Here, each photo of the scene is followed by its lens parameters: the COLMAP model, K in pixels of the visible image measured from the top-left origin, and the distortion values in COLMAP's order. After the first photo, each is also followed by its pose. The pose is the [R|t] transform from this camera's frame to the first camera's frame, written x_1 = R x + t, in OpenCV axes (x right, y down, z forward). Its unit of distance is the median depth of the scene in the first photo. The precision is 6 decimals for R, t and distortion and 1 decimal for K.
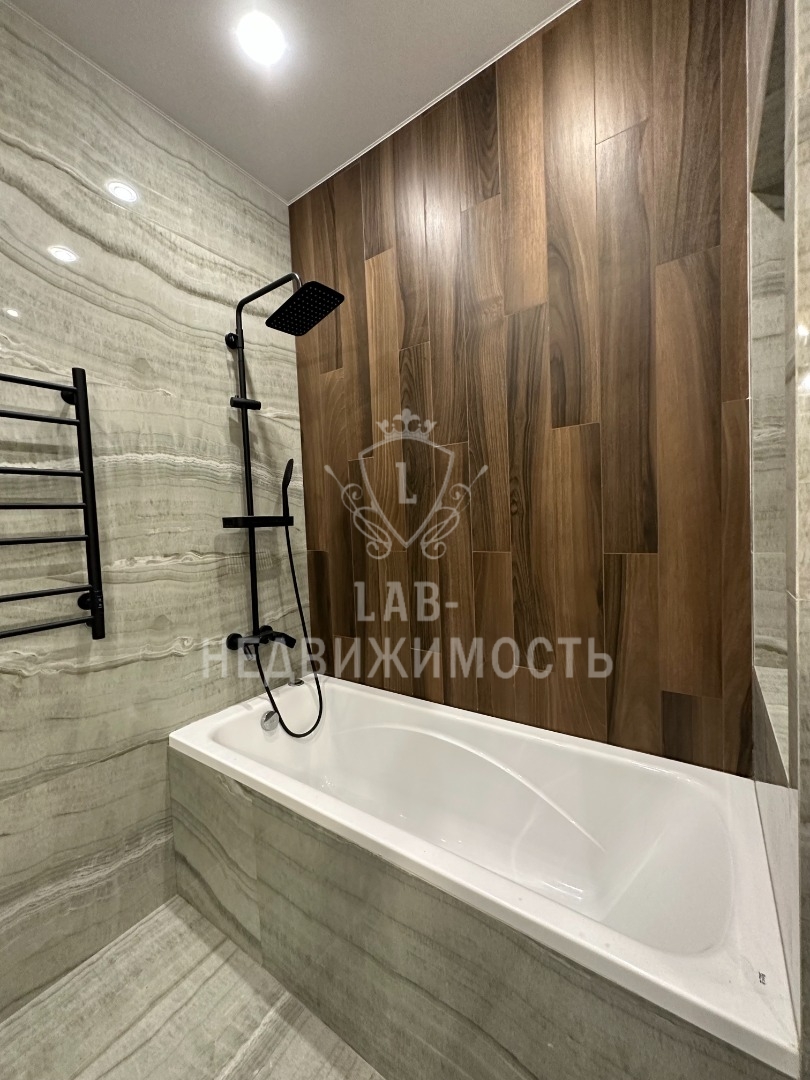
lens RADIAL K [[428.9, 0, 405.0], [0, 428.9, 540.0], [0, 0, 1]] dist [-0.001935, -0.000185]
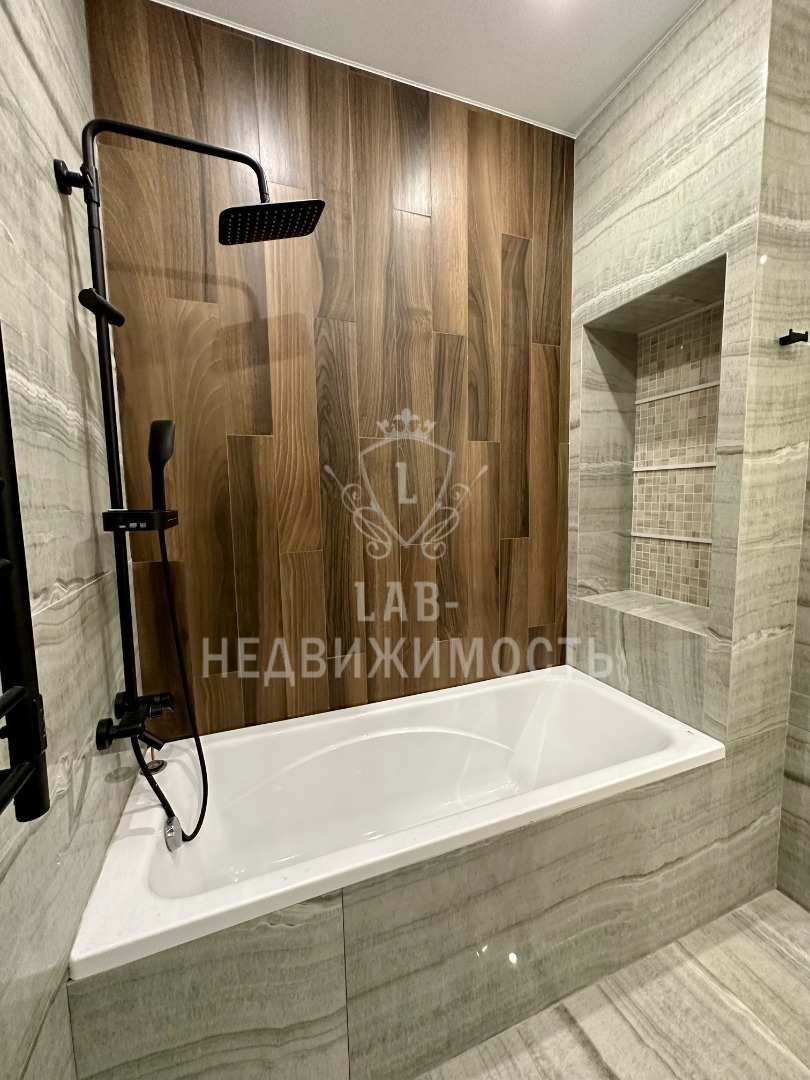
lens RADIAL K [[431.4, 0, 401.4], [0, 431.4, 539.8], [0, 0, 1]] dist [-0.001182, -0.000077]
pose [[0.564214, -0.052642, 0.823949, -0.790389], [0.037429, 0.998570, 0.038169, -0.029094], [-0.824780, 0.009304, 0.565377, 0.453618]]
